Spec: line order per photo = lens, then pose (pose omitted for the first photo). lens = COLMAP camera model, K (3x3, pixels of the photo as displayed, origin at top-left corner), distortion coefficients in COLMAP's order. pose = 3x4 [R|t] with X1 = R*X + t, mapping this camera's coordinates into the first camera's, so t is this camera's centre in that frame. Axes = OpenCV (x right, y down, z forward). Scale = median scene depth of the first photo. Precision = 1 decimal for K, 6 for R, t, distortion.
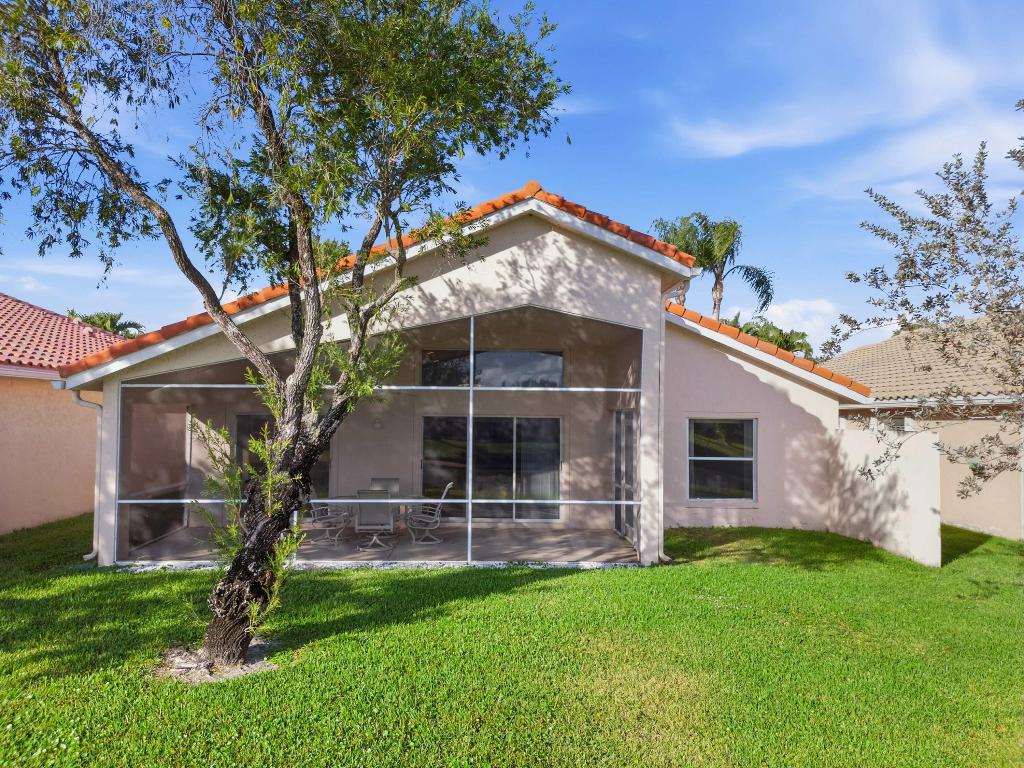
lens RADIAL K [[712.9, 0, 512.0], [0, 712.9, 384.0], [0, 0, 1]] dist [0.001670, -0.001033]
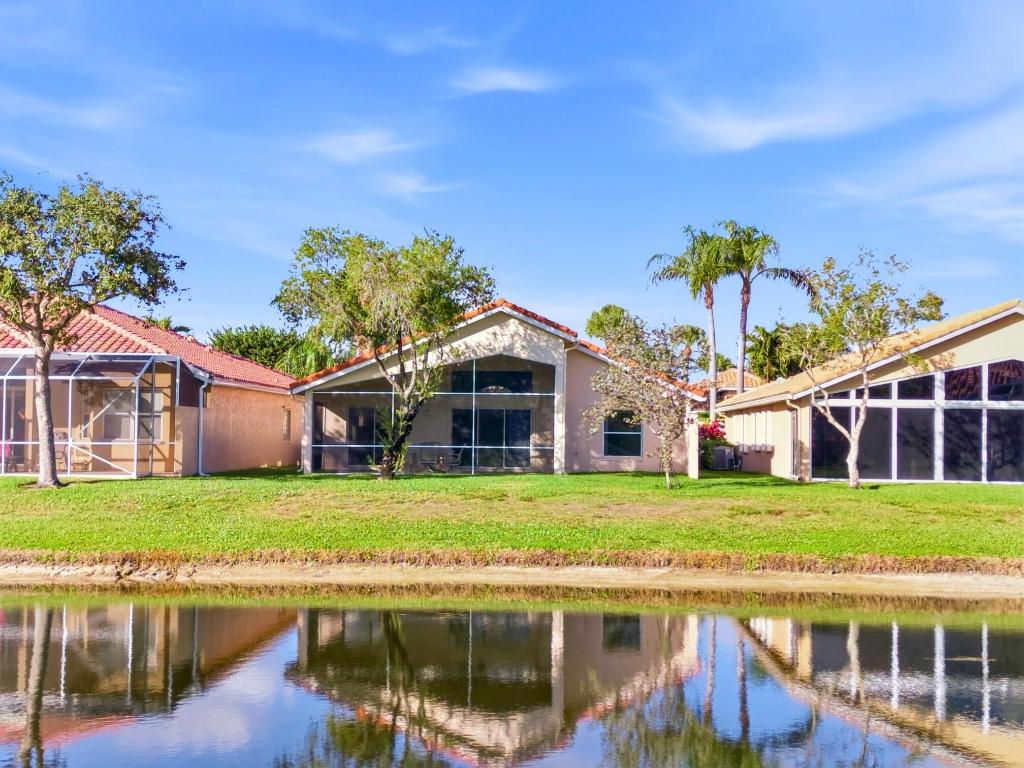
lens RADIAL K [[1425.0, 0, 512.0], [0, 1425.0, 384.0], [0, 0, 1]] dist [0.030003, -0.081996]
pose [[0.994010, -0.004446, -0.109195, 0.498034], [0.005205, 0.999964, 0.006667, -0.048584], [0.109161, -0.007195, 0.993998, -3.068179]]
